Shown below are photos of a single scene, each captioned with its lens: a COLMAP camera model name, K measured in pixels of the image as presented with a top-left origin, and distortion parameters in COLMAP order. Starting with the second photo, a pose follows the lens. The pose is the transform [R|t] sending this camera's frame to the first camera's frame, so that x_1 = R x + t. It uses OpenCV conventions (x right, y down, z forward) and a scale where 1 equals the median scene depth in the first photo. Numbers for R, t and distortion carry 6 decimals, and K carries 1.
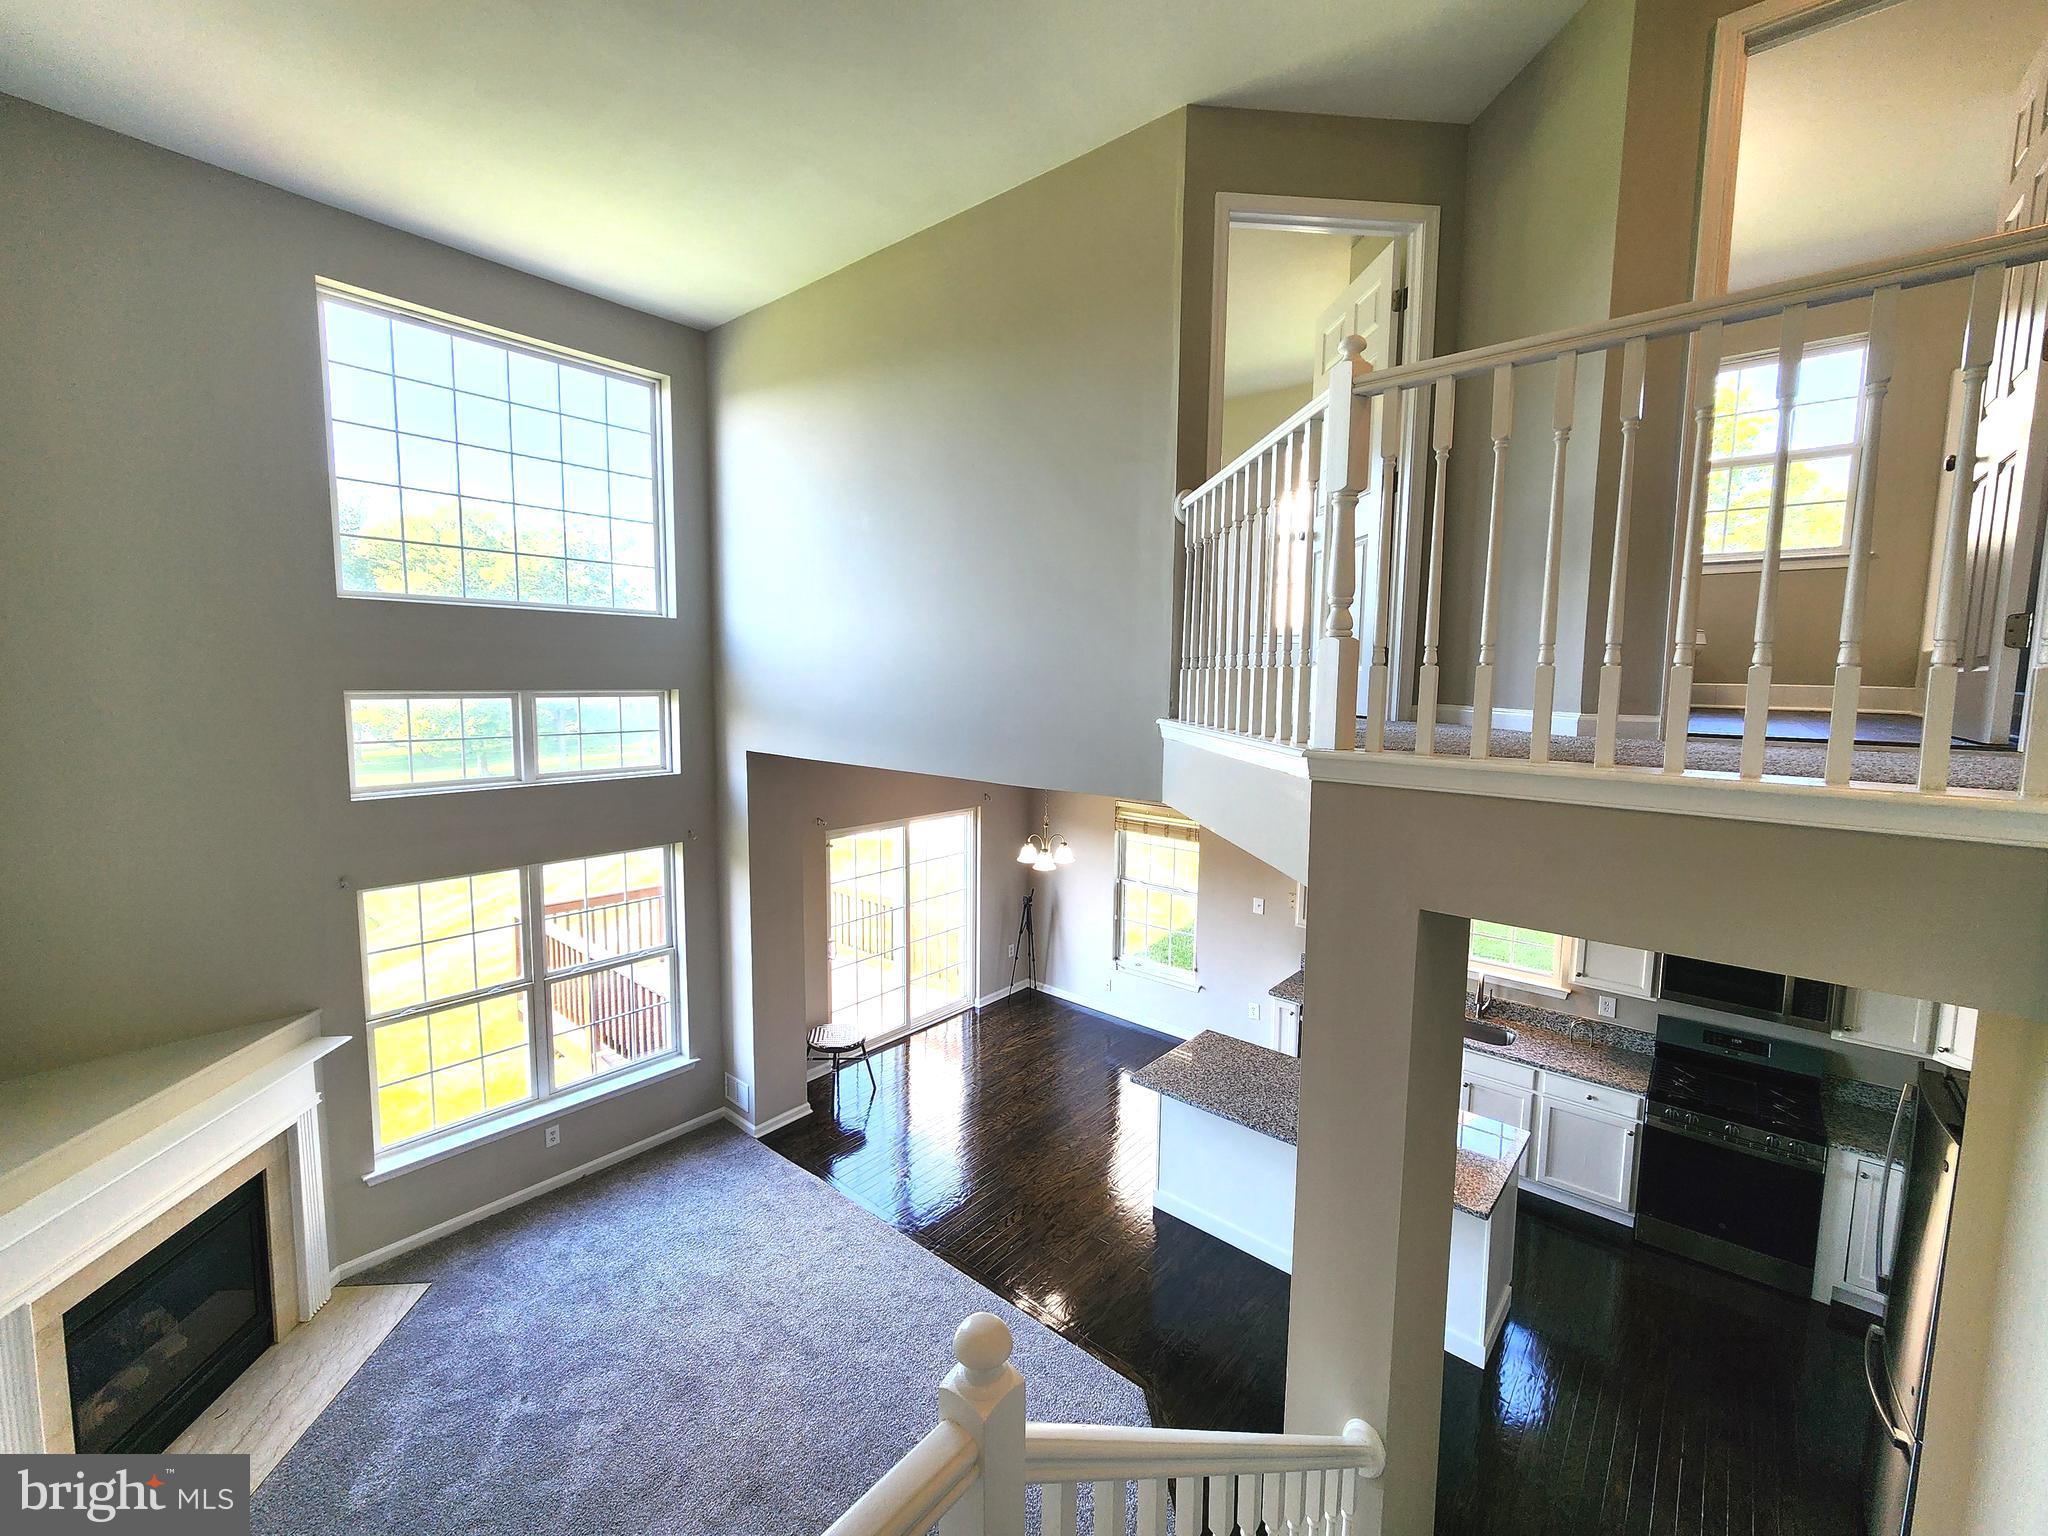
lens RADIAL K [[843.4, 0, 1020.2], [0, 843.4, 754.9], [0, 0, 1]] dist [0.002803, -0.000093]
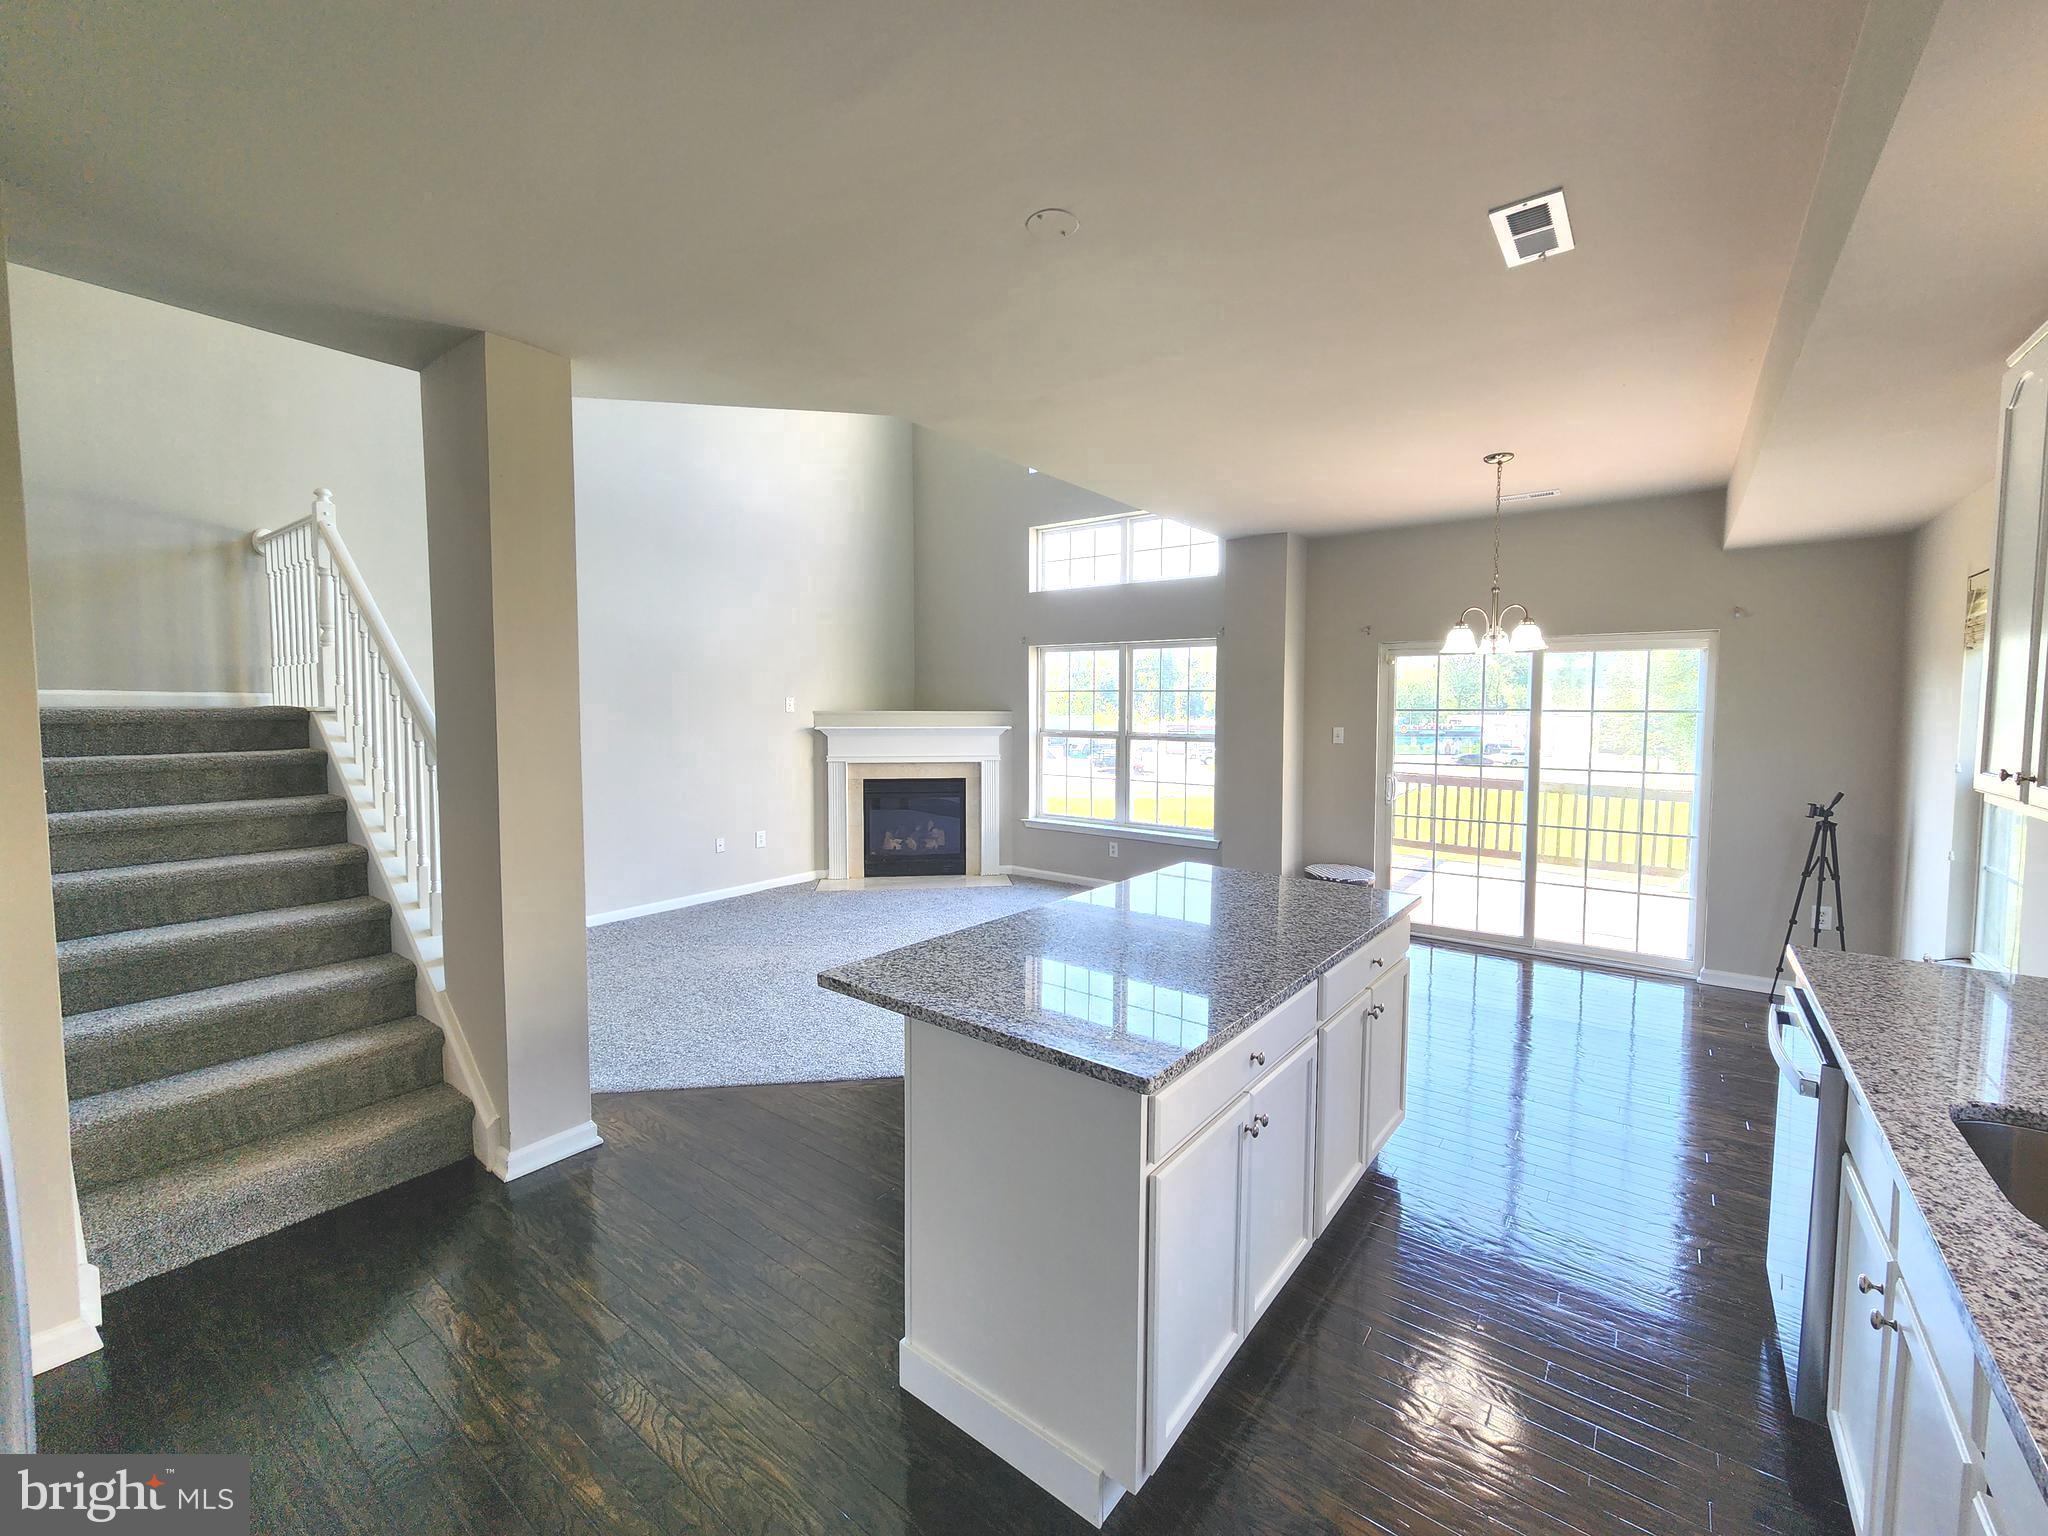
lens RADIAL K [[850.0, 0, 1025.4], [0, 850.0, 732.1], [0, 0, 1]] dist [-0.000387, -0.000053]
pose [[0.059969, 0.022347, -0.997950, 0.778512], [-0.102760, 0.994576, 0.016096, 0.259807], [0.992897, 0.101584, 0.061940, 0.760902]]
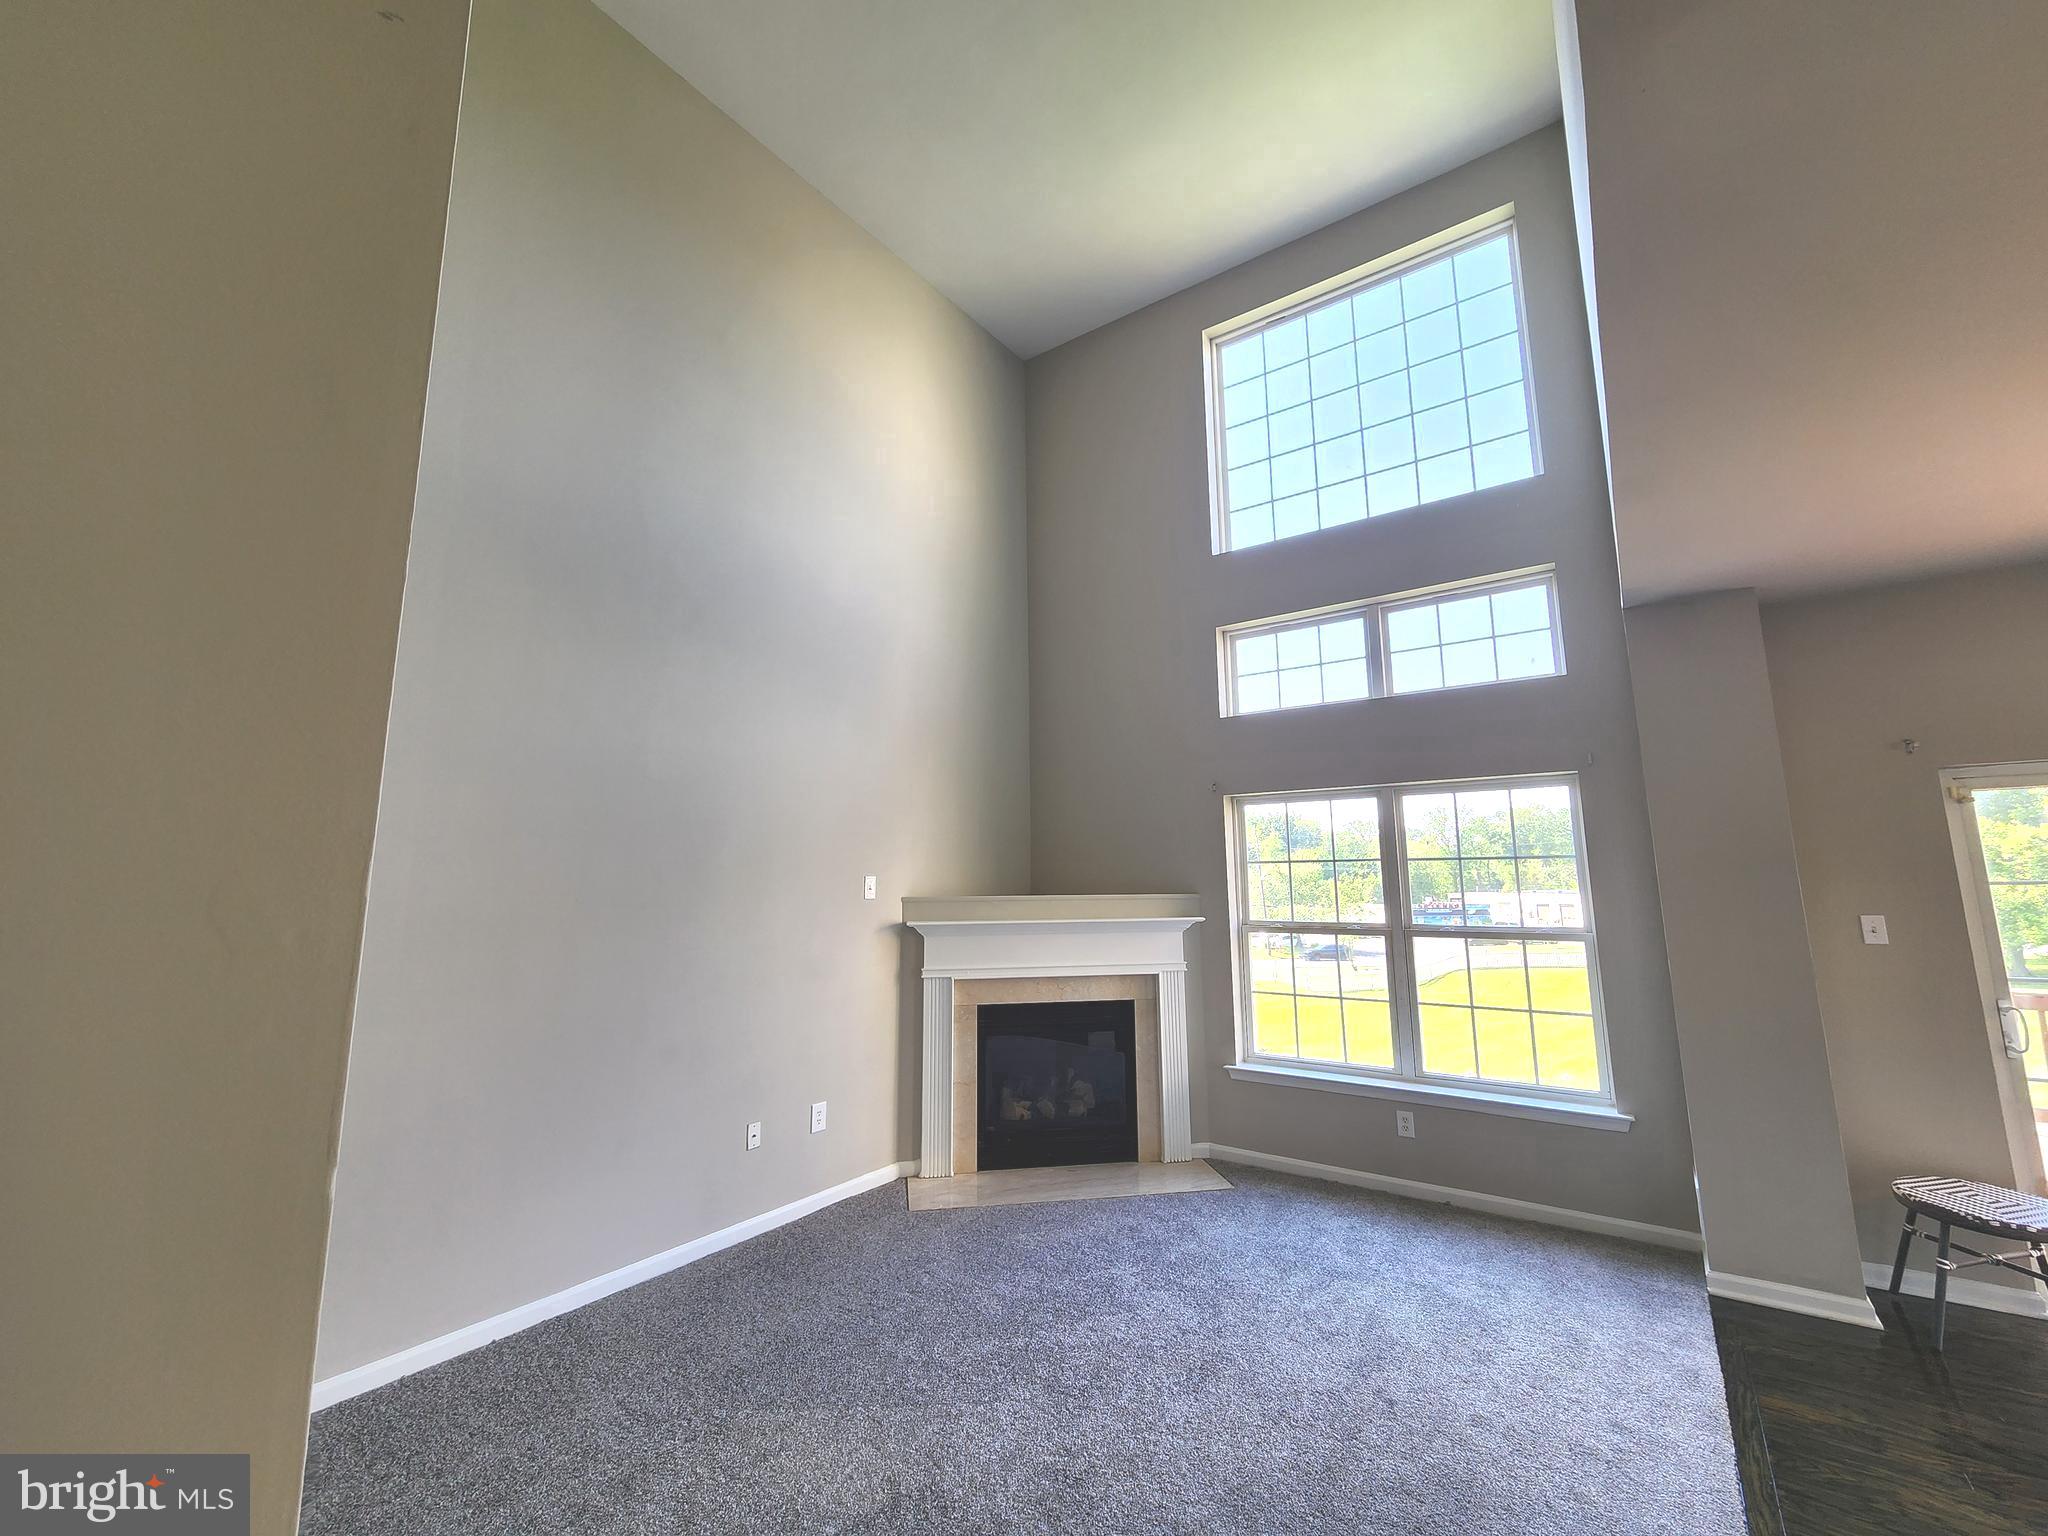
lens RADIAL K [[826.2, 0, 1033.2], [0, 826.2, 755.1], [0, 0, 1]] dist [0.000438, 0.000044]
pose [[0.090129, -0.170625, -0.981205, 0.251360], [-0.091678, 0.979611, -0.178768, 0.280344], [0.991701, 0.106067, 0.072649, 0.552889]]
